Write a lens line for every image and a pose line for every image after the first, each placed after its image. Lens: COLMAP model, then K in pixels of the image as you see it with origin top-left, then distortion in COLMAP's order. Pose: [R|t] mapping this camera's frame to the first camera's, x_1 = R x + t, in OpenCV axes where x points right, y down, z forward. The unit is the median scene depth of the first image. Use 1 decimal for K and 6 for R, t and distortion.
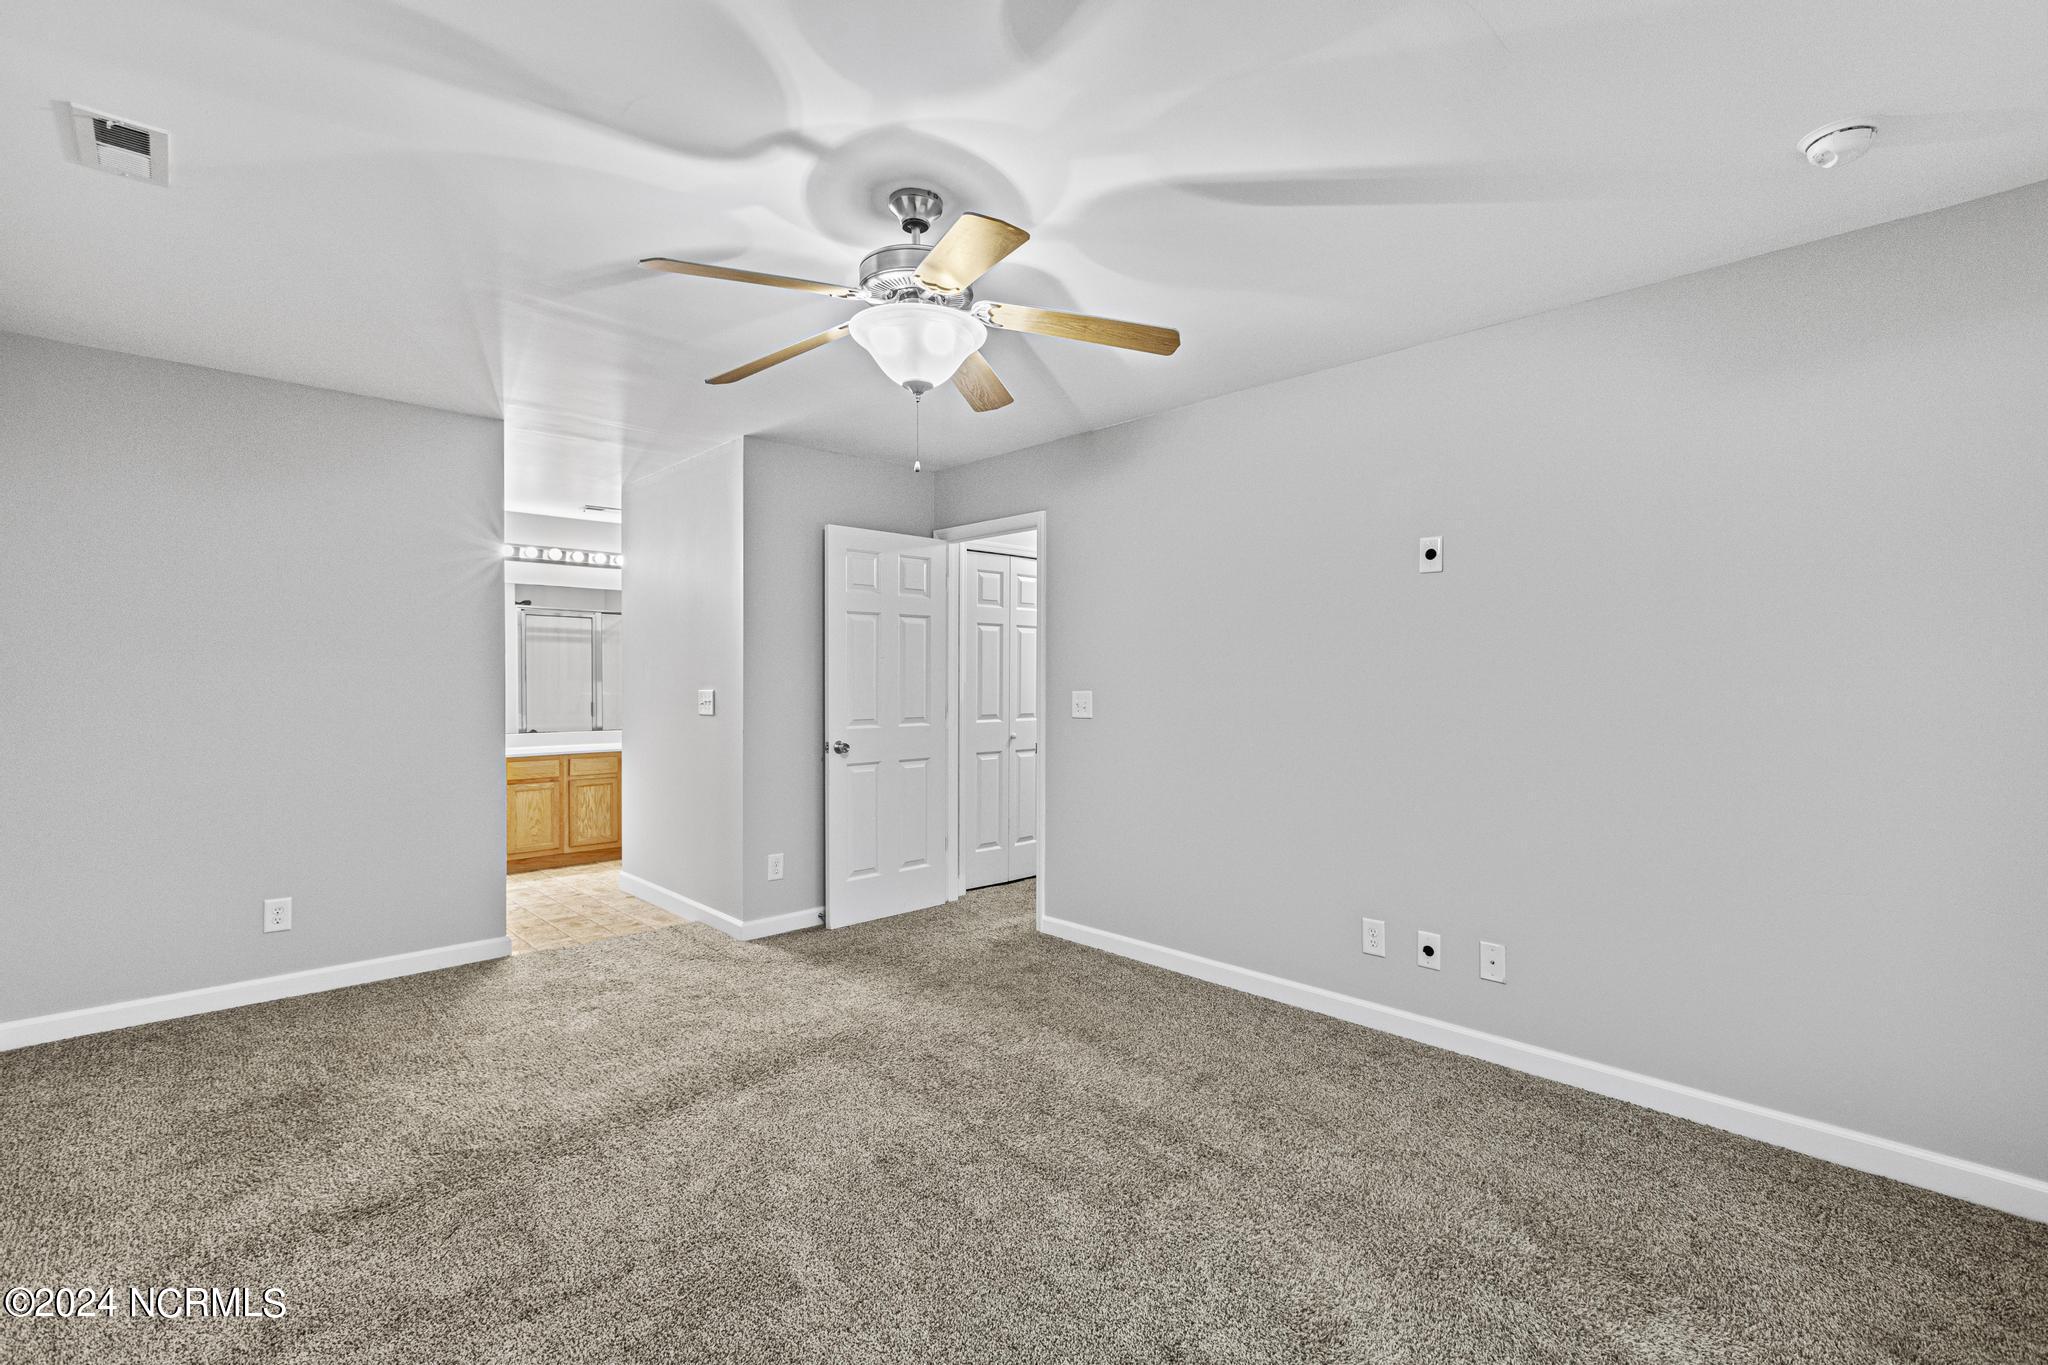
lens RADIAL K [[923.3, 0, 1030.7], [0, 923.3, 685.5], [0, 0, 1]] dist [0.005061, -0.002889]
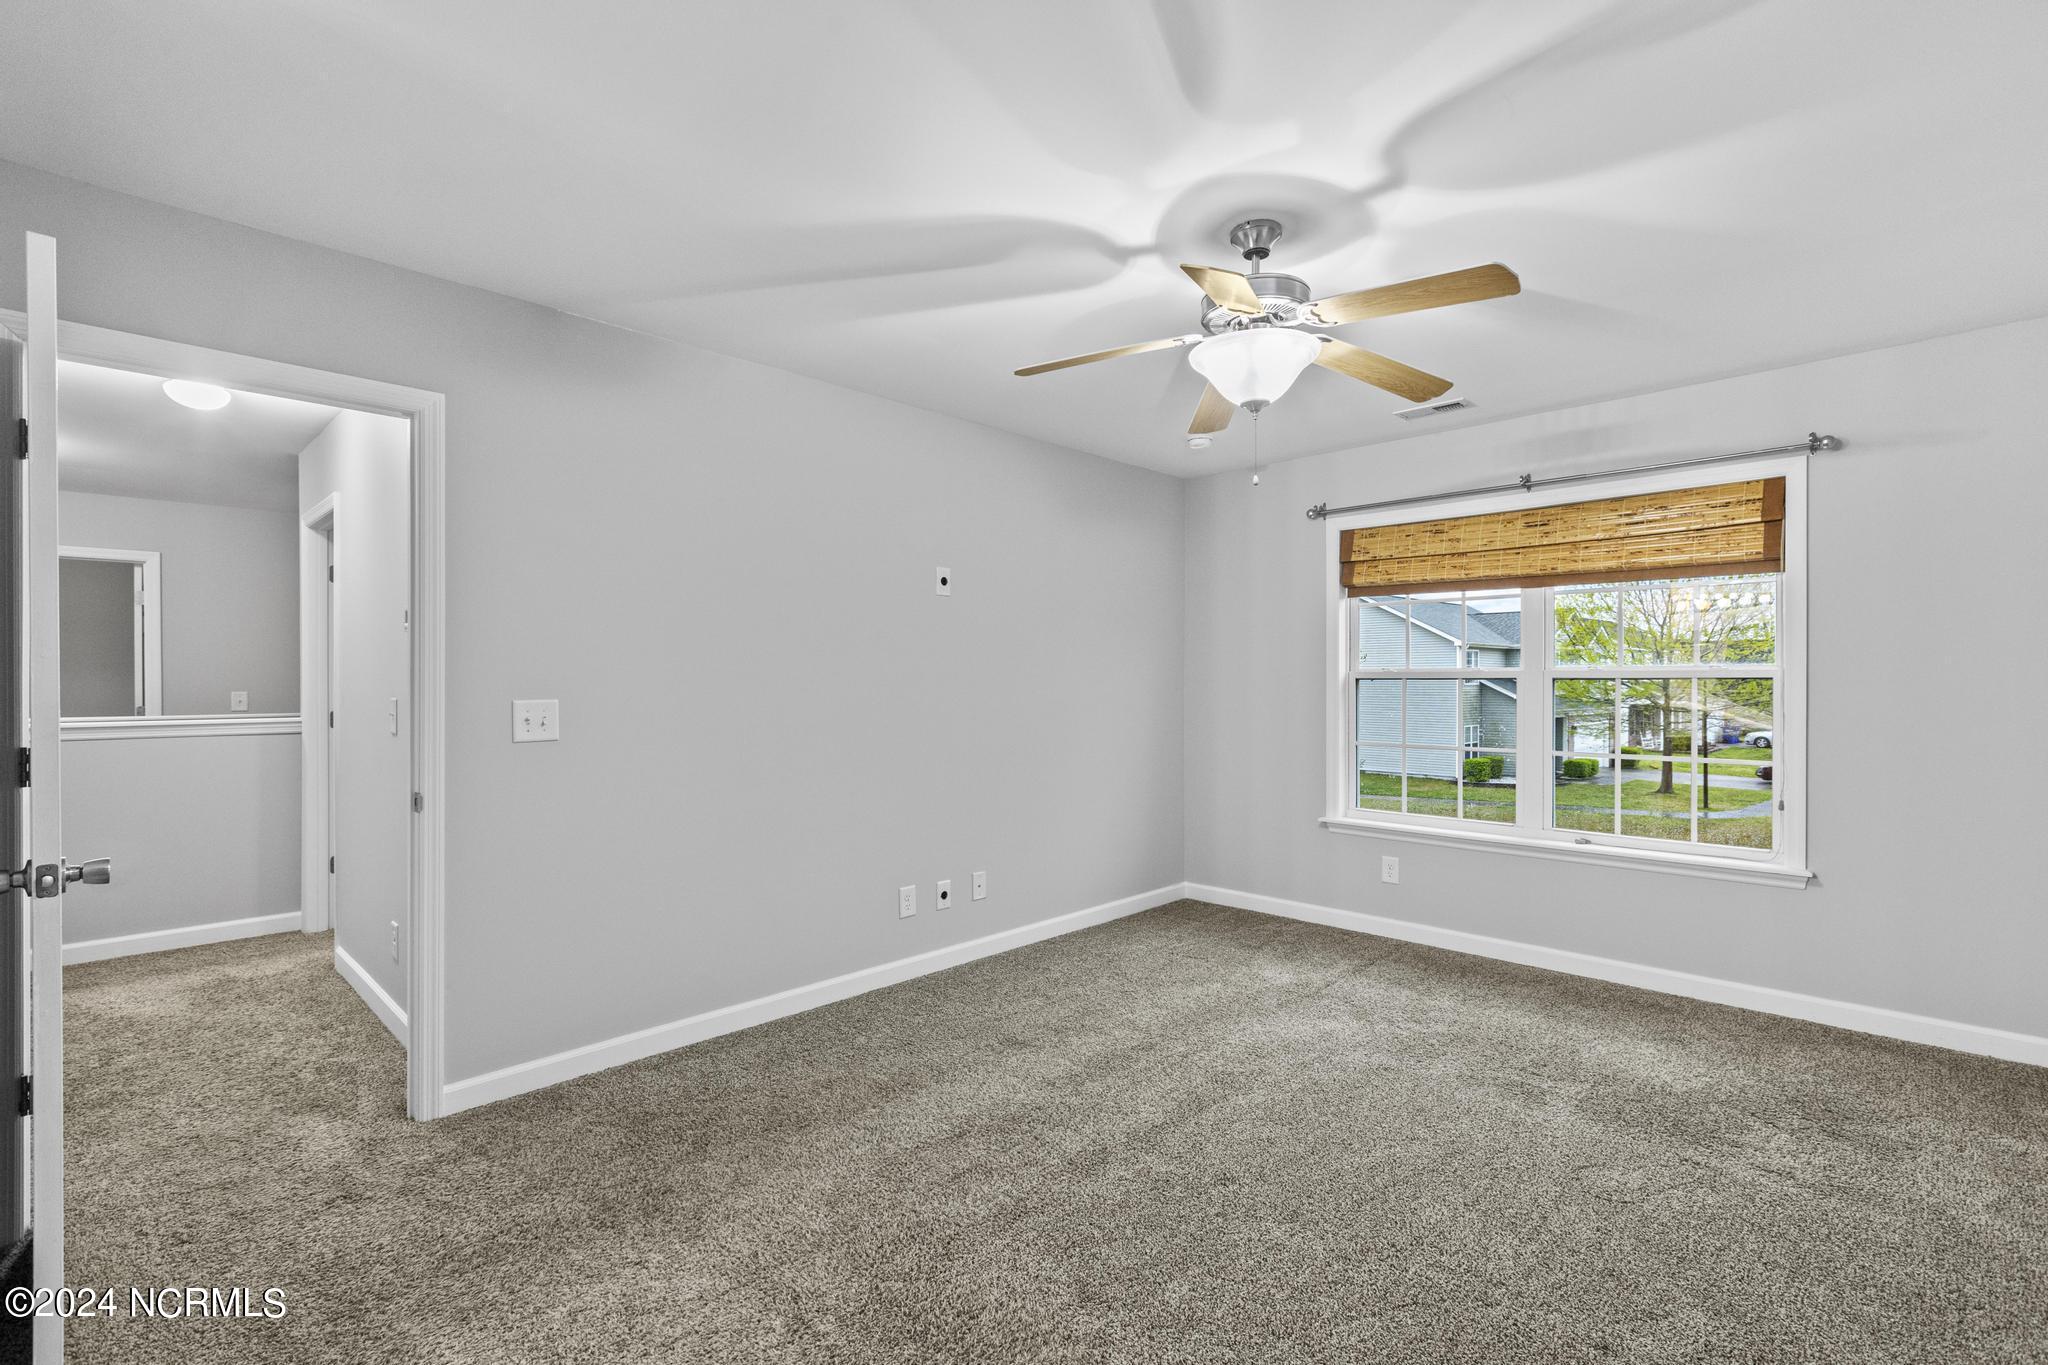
lens RADIAL K [[923.3, 0, 1034.5], [0, 923.3, 679.3], [0, 0, 1]] dist [0.005061, -0.002889]
pose [[-0.040248, 0.001723, 0.999188, -0.678724], [0.011554, 0.999932, -0.001259, -0.003619], [-0.999123, 0.011494, -0.040265, 0.751420]]
